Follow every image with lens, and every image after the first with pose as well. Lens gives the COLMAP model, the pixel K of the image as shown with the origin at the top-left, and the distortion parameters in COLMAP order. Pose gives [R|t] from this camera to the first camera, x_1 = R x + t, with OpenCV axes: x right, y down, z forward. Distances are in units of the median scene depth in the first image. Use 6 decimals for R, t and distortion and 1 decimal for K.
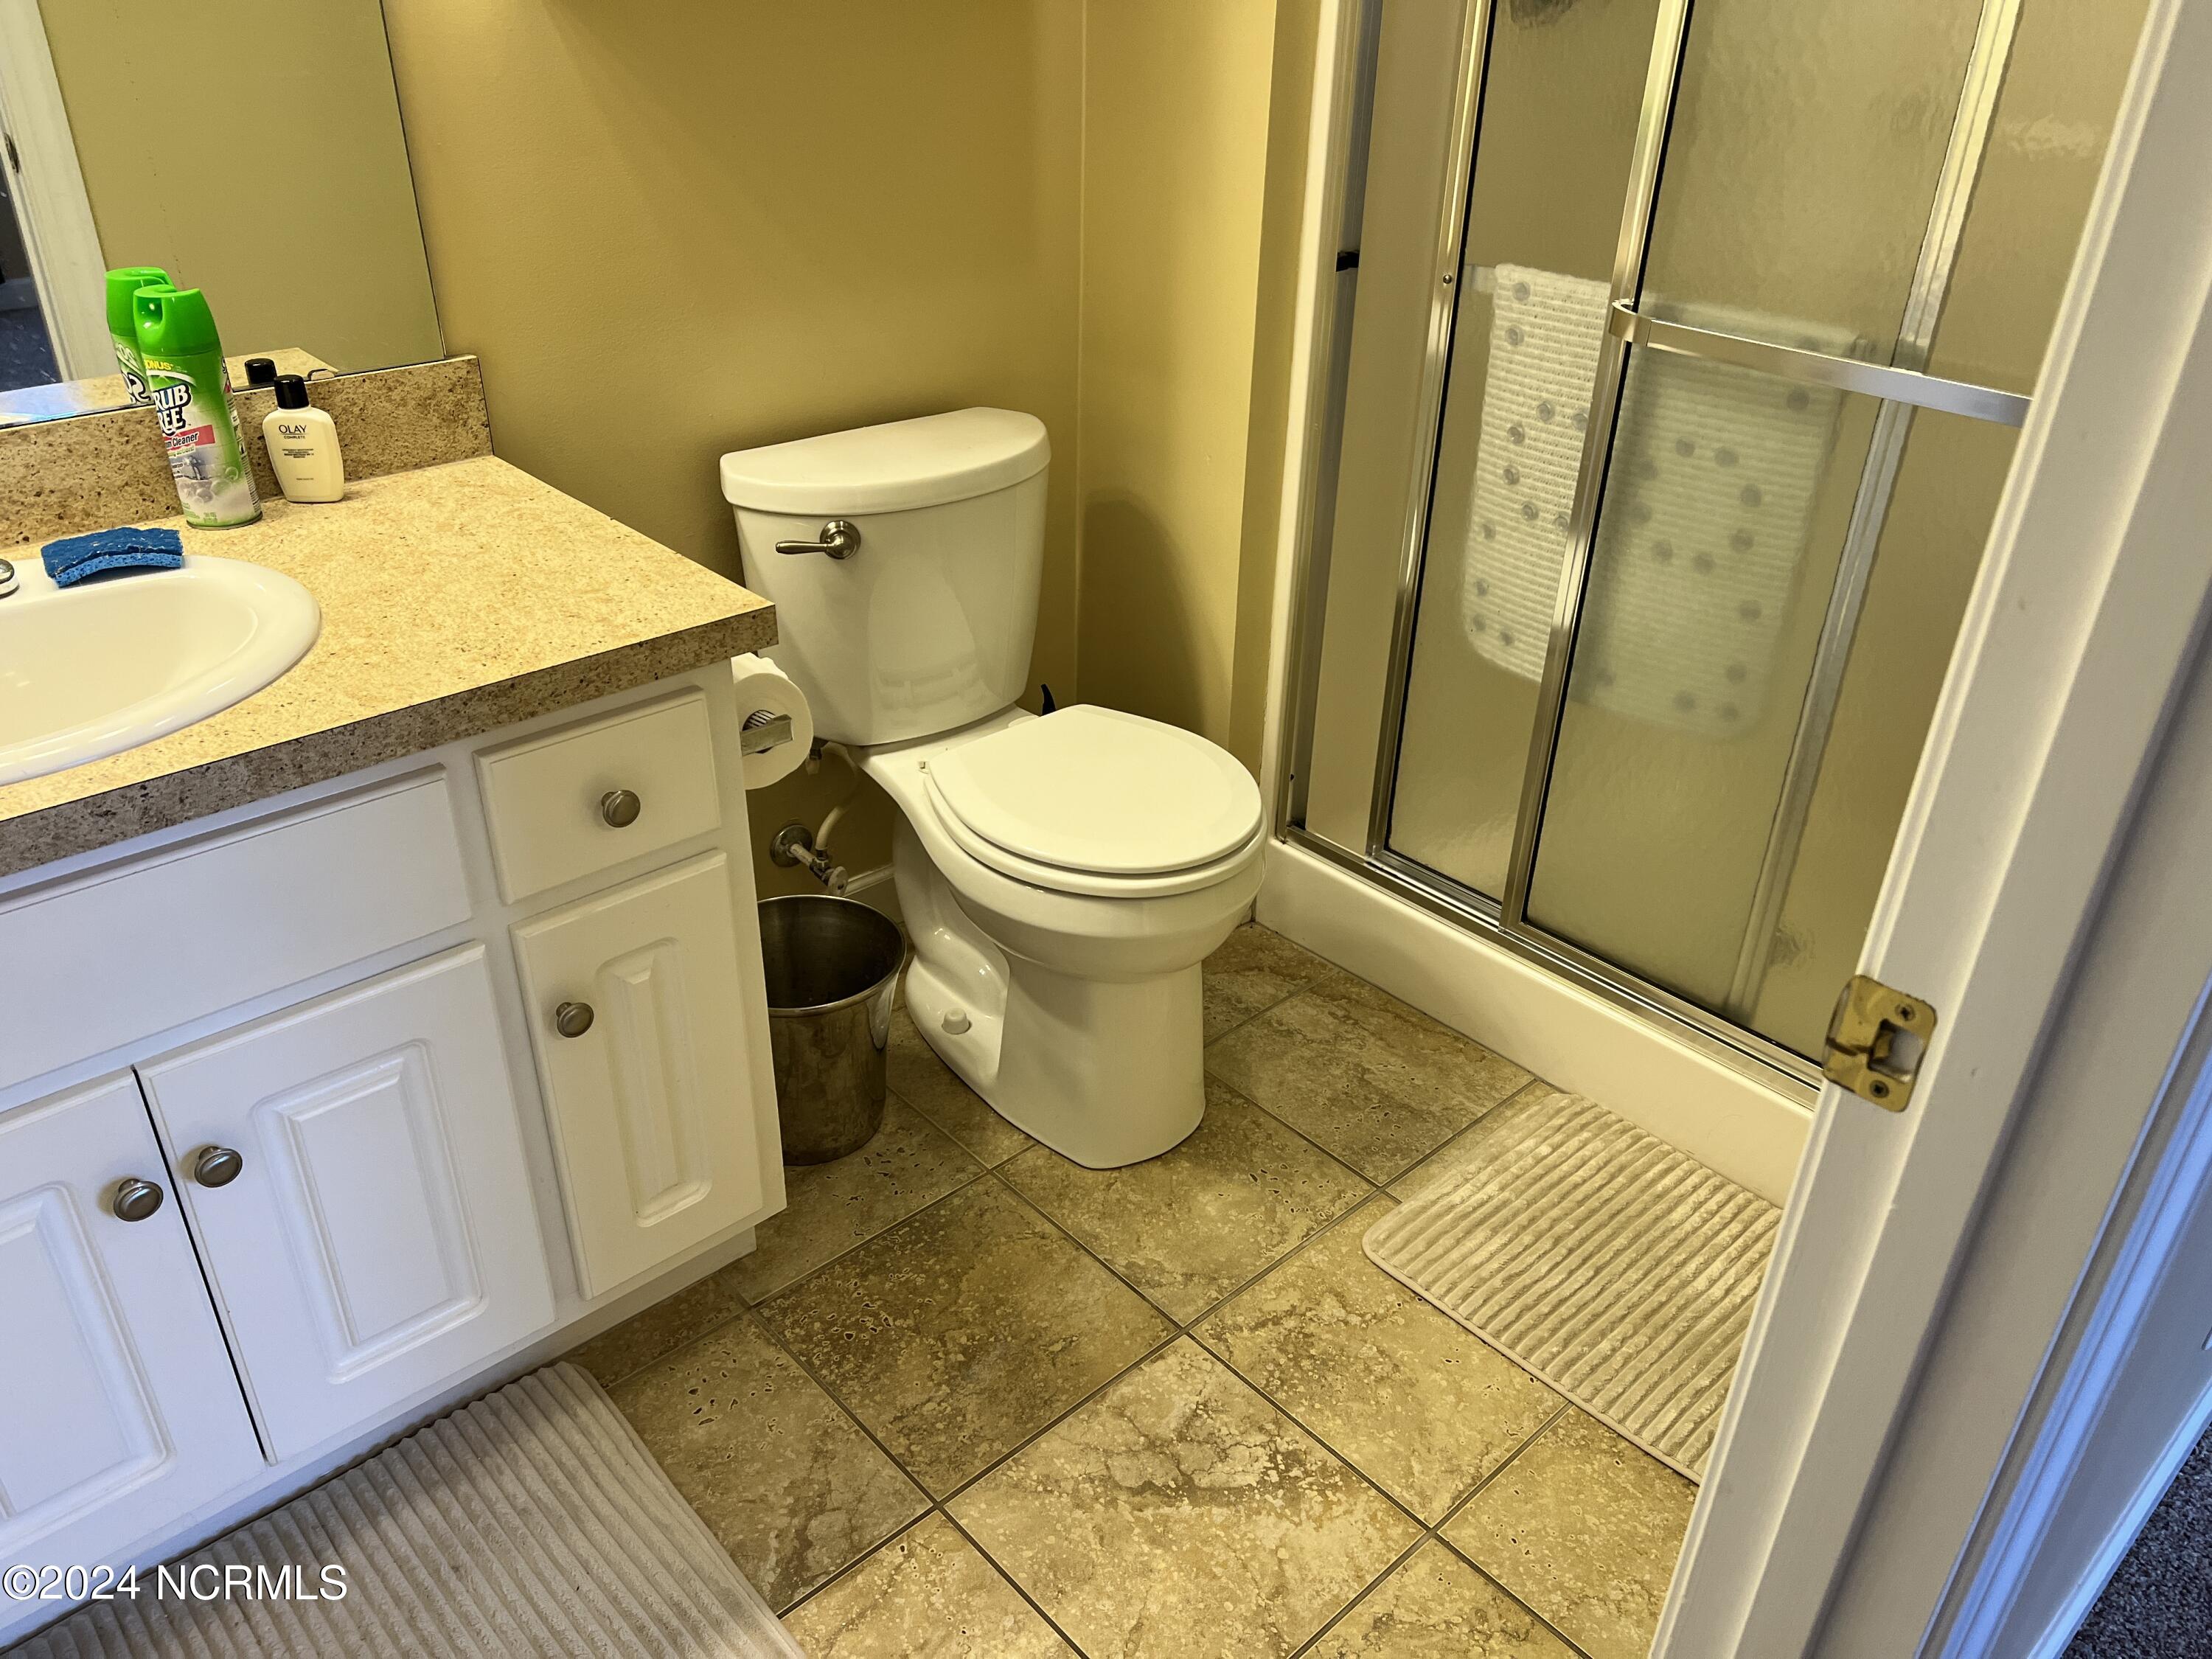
lens RADIAL K [[1651.5, 0, 1094.3], [0, 1651.5, 837.8], [0, 0, 1]] dist [0.059714, -0.067036]
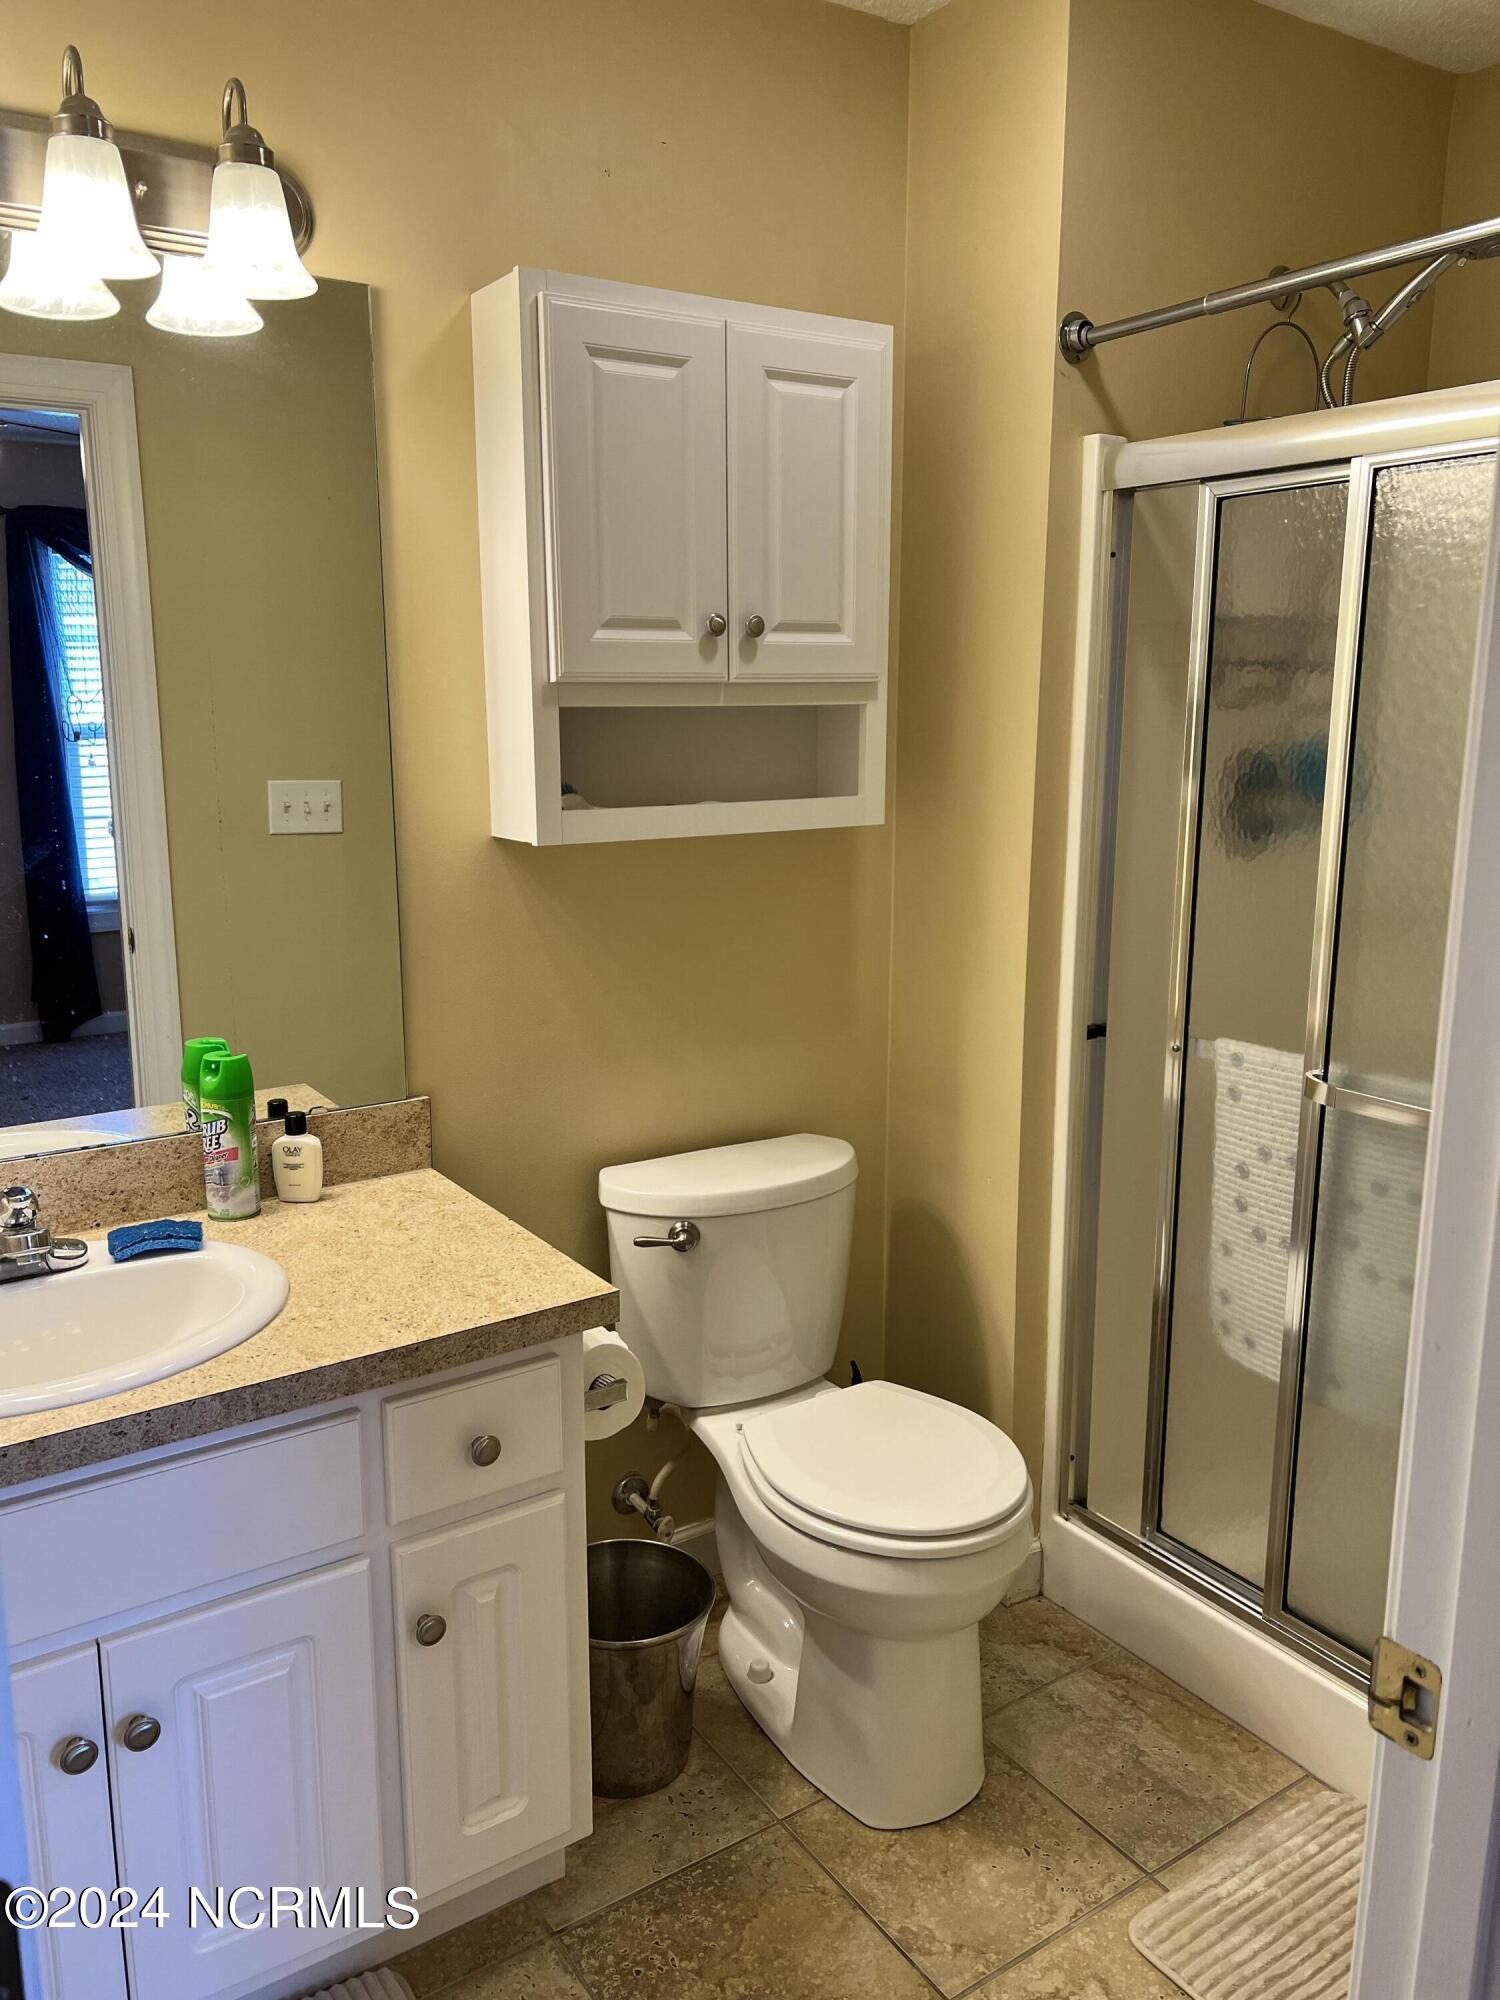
lens RADIAL K [[1493.2, 0, 736.9], [0, 1493.2, 976.0], [0, 0, 1]] dist [0.059714, -0.067036]
pose [[0.988986, 0.008902, -0.147743, 0.056304], [-0.057709, 0.942383, -0.329521, 0.006570], [0.136297, 0.334418, 0.932517, -0.132922]]
